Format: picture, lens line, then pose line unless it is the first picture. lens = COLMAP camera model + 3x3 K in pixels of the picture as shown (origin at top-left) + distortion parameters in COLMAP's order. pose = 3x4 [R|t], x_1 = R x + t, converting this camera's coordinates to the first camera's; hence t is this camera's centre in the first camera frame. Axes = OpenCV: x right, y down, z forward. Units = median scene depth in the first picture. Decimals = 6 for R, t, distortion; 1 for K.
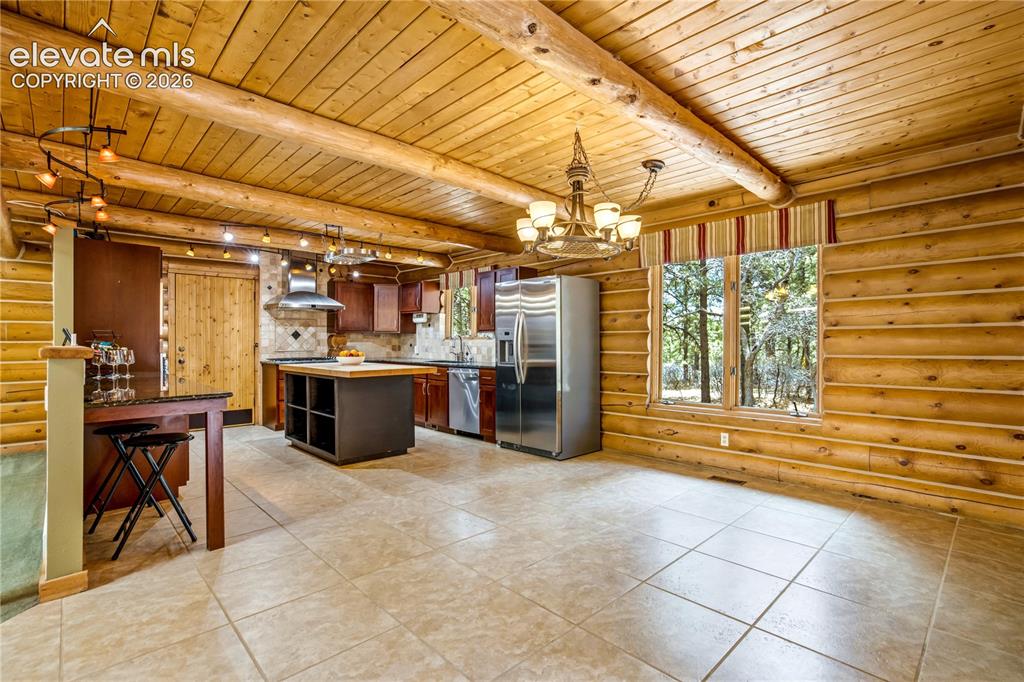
lens RADIAL K [[481.7, 0, 513.9], [0, 481.7, 339.2], [0, 0, 1]] dist [-0.036679, 0.016880]
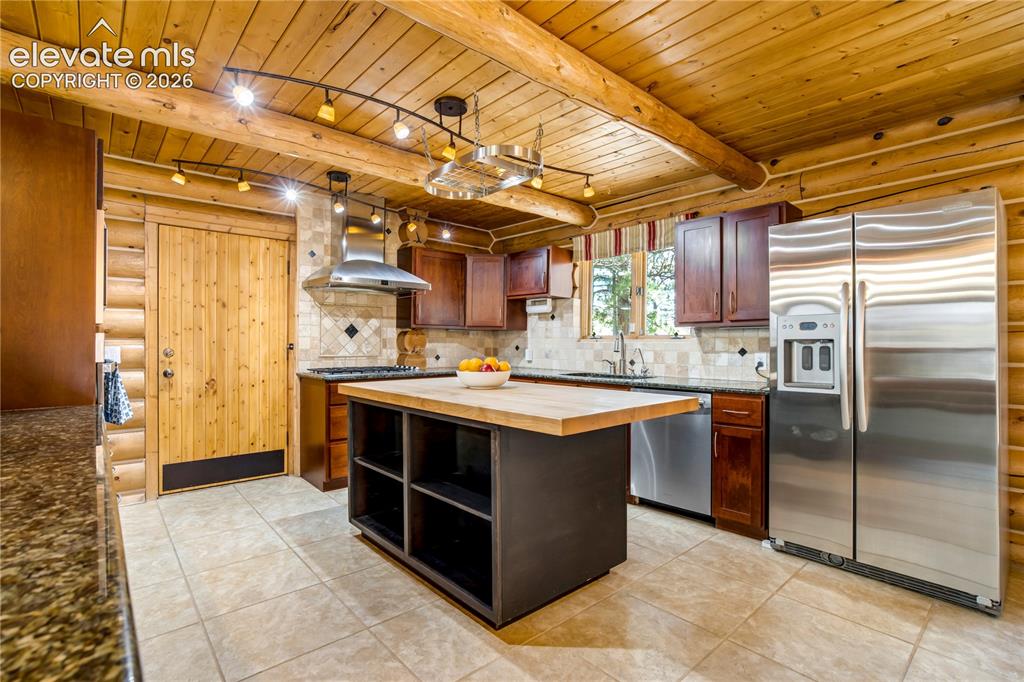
lens RADIAL K [[481.7, 0, 508.5], [0, 481.7, 343.7], [0, 0, 1]] dist [-0.036679, 0.016880]
pose [[0.998948, 0.004341, -0.045642, -0.256055], [-0.004197, 0.999986, 0.003267, 0.005818], [0.045656, -0.003072, 0.998953, 0.438631]]
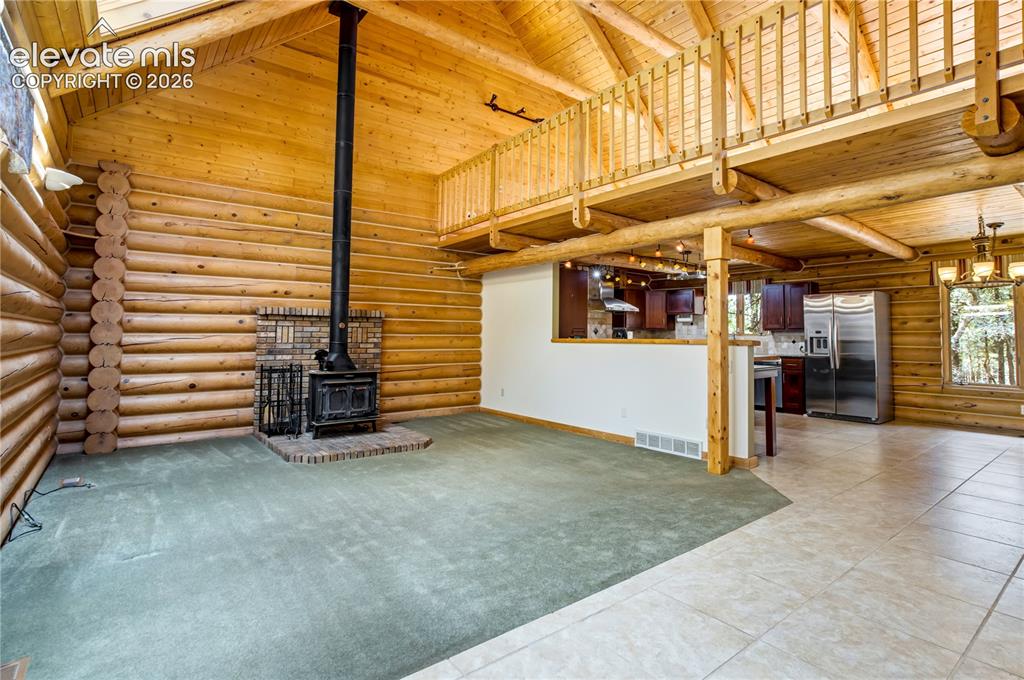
lens RADIAL K [[502.8, 0, 510.4], [0, 502.8, 311.1], [0, 0, 1]] dist [-0.020148, 0.001469]
pose [[0.994921, 0.004295, -0.100563, -0.640508], [-0.008788, 0.998980, -0.044280, -0.000766], [0.100271, 0.044939, 0.993945, -0.426392]]
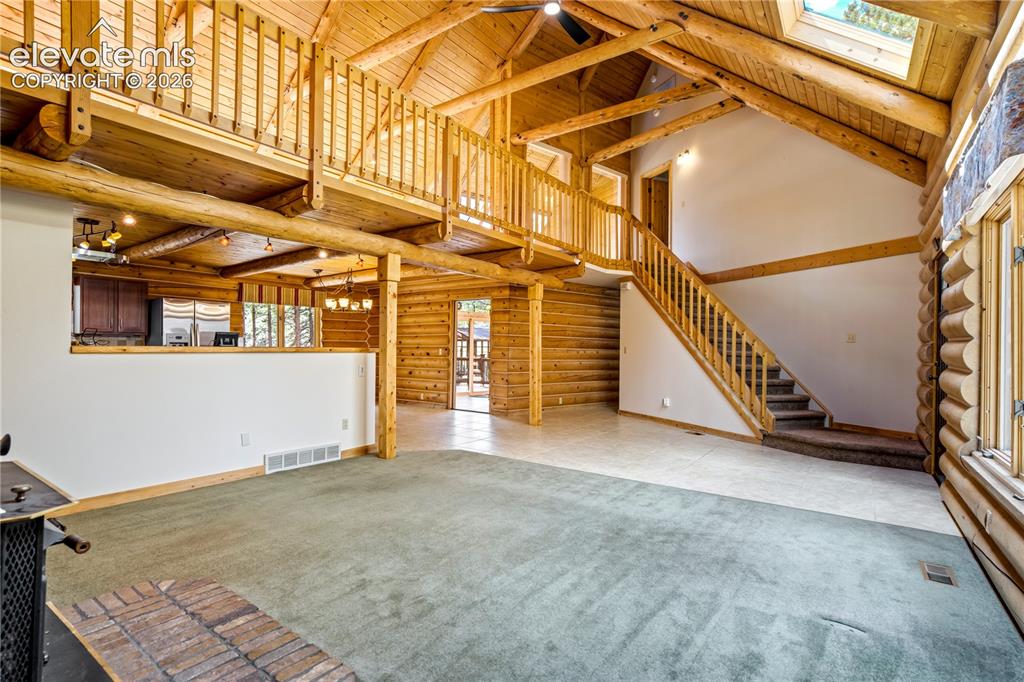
lens RADIAL K [[481.7, 0, 517.6], [0, 481.7, 352.8], [0, 0, 1]] dist [-0.036679, 0.016880]
pose [[-0.202122, -0.008888, 0.979320, -1.283487], [-0.017110, 0.999838, 0.005543, 0.006203], [-0.979211, -0.015636, -0.202241, 0.281234]]
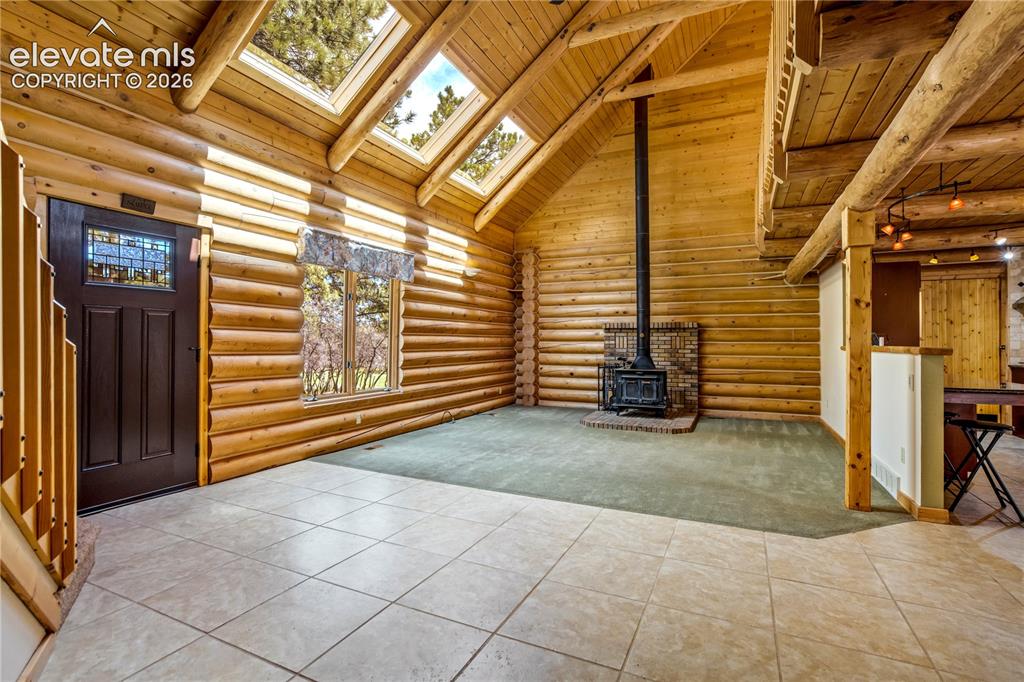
lens RADIAL K [[481.7, 0, 518.3], [0, 481.7, 335.0], [0, 0, 1]] dist [-0.036679, 0.016880]
pose [[0.365935, -0.007996, -0.930606, -0.029598], [-0.002895, 0.999948, -0.009730, -0.000586], [0.930636, 0.006255, 0.365893, -0.245924]]
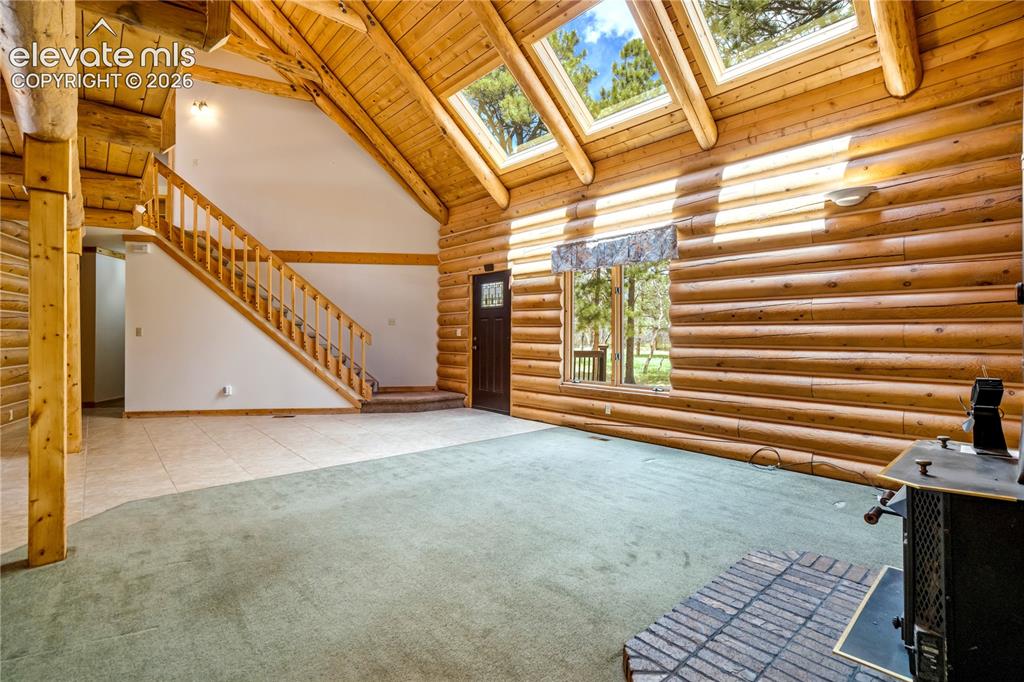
lens RADIAL K [[481.7, 0, 507.8], [0, 481.7, 332.5], [0, 0, 1]] dist [-0.036679, 0.016880]
pose [[-0.999388, -0.003027, 0.034858, -0.807208], [-0.003341, 0.999954, -0.008945, 0.009978], [-0.034829, -0.009056, -0.999352, 0.725956]]
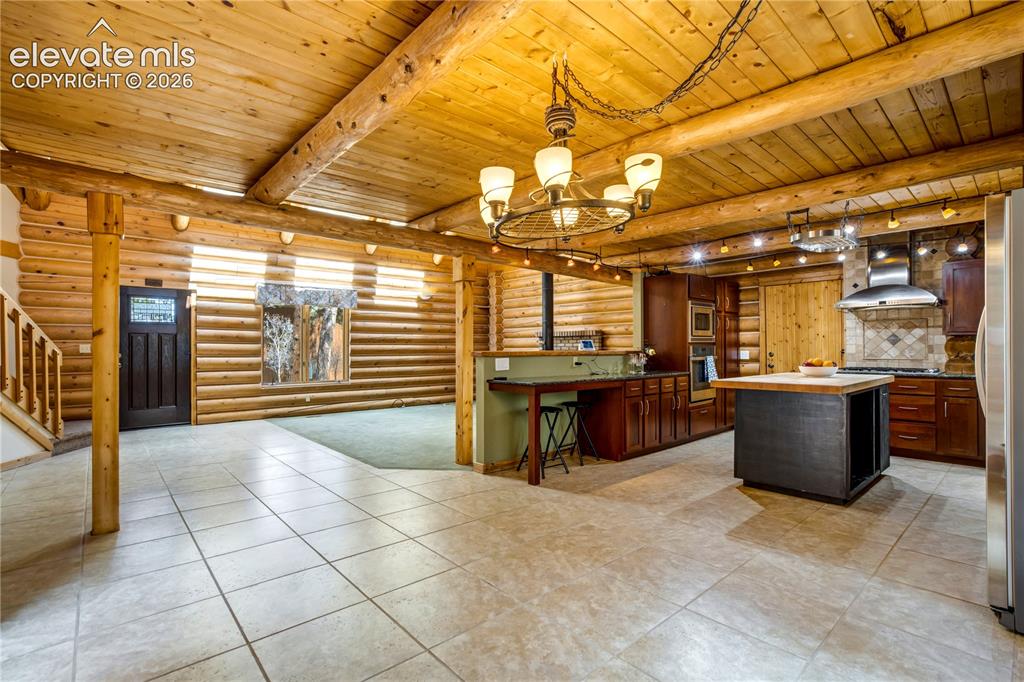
lens RADIAL K [[481.7, 0, 521.2], [0, 481.7, 346.7], [0, 0, 1]] dist [-0.036679, 0.016880]
pose [[-0.022696, 0.000051, -0.999742, 0.415929], [0.005403, 0.999985, -0.000072, 0.000176], [0.999728, -0.005403, -0.022696, 0.458964]]
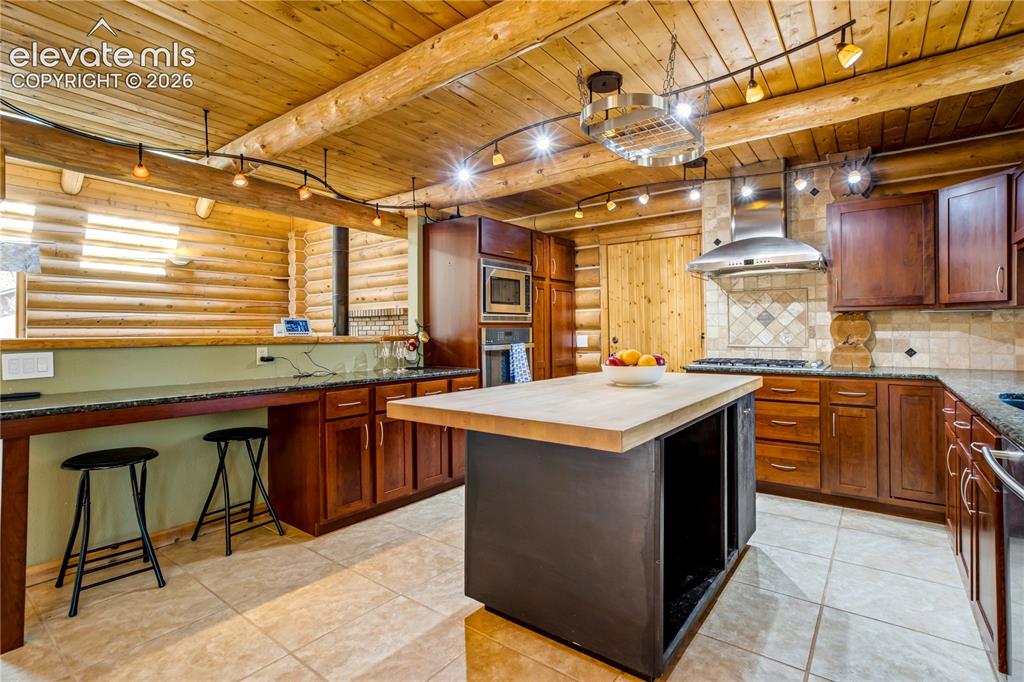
lens RADIAL K [[481.7, 0, 528.3], [0, 481.7, 333.1], [0, 0, 1]] dist [-0.036679, 0.016880]
pose [[0.168735, 0.004191, -0.985653, 0.061599], [0.007949, 0.999953, 0.005613, 0.003804], [0.985629, -0.008782, 0.168694, 0.736637]]
